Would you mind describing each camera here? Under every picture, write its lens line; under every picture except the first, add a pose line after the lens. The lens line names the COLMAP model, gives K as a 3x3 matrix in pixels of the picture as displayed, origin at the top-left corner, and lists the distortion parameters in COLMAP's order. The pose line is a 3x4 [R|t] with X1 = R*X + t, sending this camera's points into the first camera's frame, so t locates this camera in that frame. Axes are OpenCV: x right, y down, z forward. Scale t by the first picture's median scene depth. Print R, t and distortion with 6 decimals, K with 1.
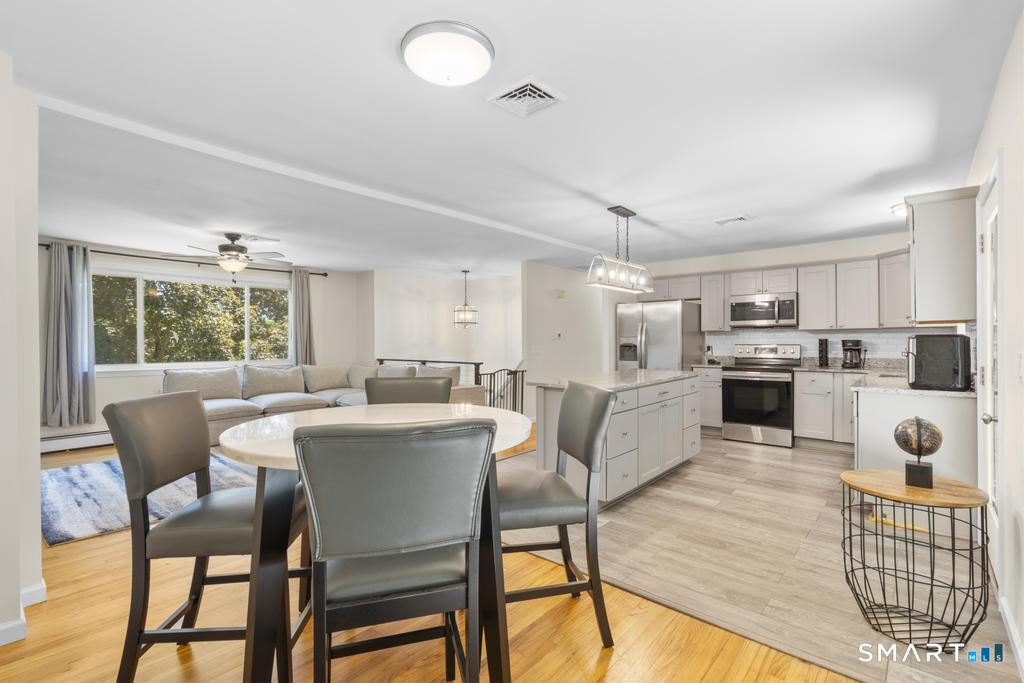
lens RADIAL K [[463.6, 0, 514.0], [0, 463.6, 340.7], [0, 0, 1]] dist [-0.003537, 0.001385]
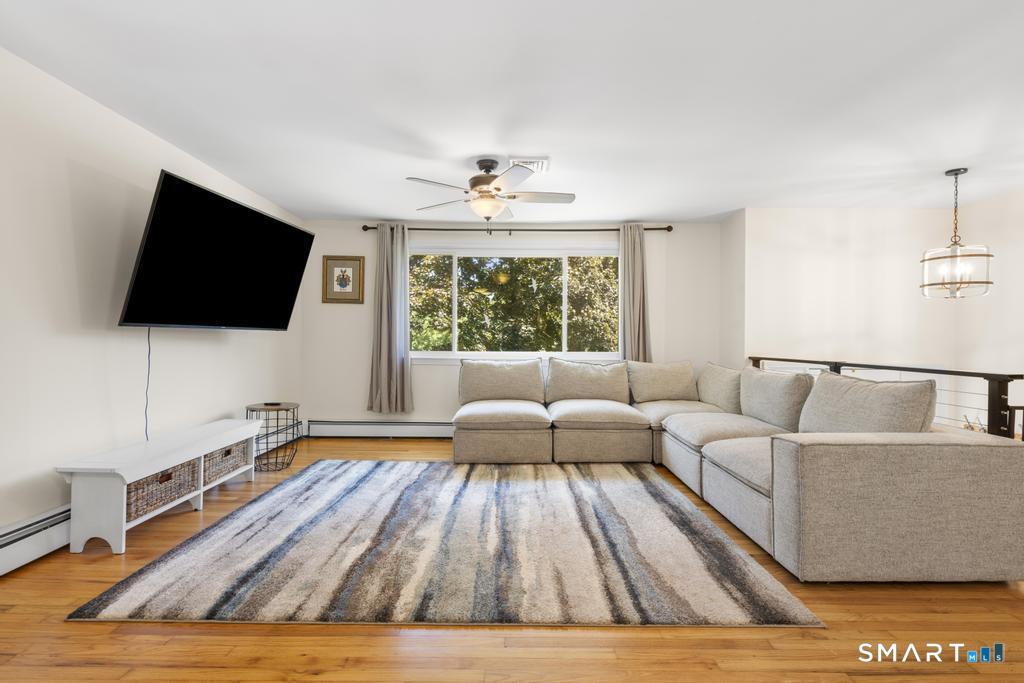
lens RADIAL K [[463.6, 0, 511.3], [0, 463.6, 341.1], [0, 0, 1]] dist [-0.003537, 0.001385]
pose [[0.650492, 0.009938, -0.759448, -0.052643], [-0.008907, 0.999945, 0.005457, 0.022568], [0.759461, 0.003215, 0.650545, 0.468170]]
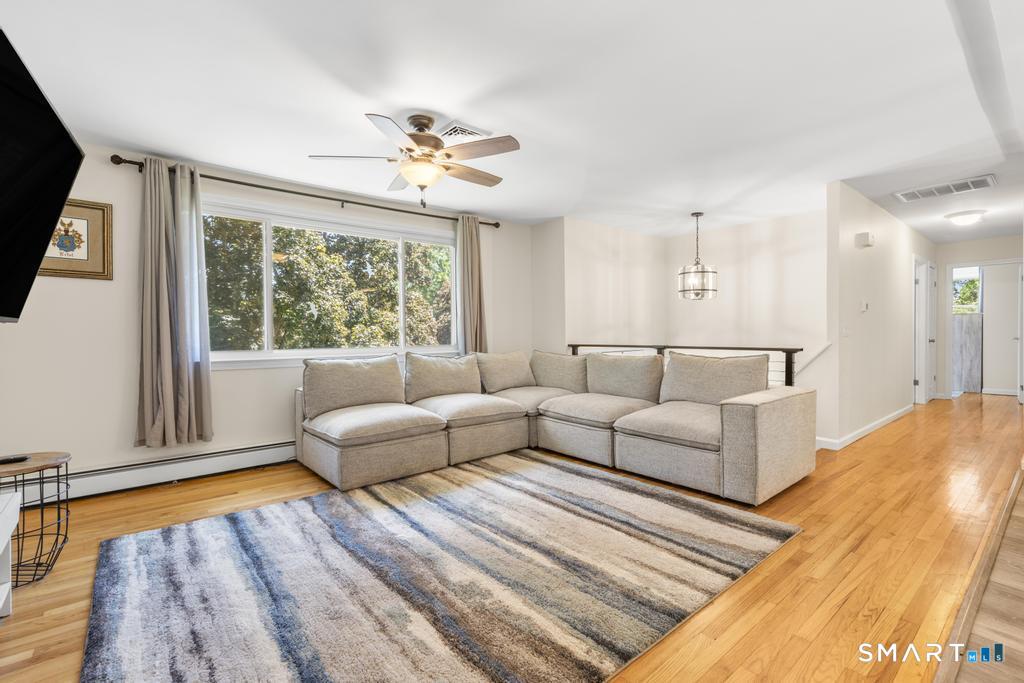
lens RADIAL K [[463.6, 0, 511.4], [0, 463.6, 342.1], [0, 0, 1]] dist [-0.003537, 0.001385]
pose [[0.986716, -0.002743, -0.162434, -0.325442], [0.006368, 0.999742, 0.021804, 0.023929], [0.162332, -0.022548, 0.986479, 0.364568]]
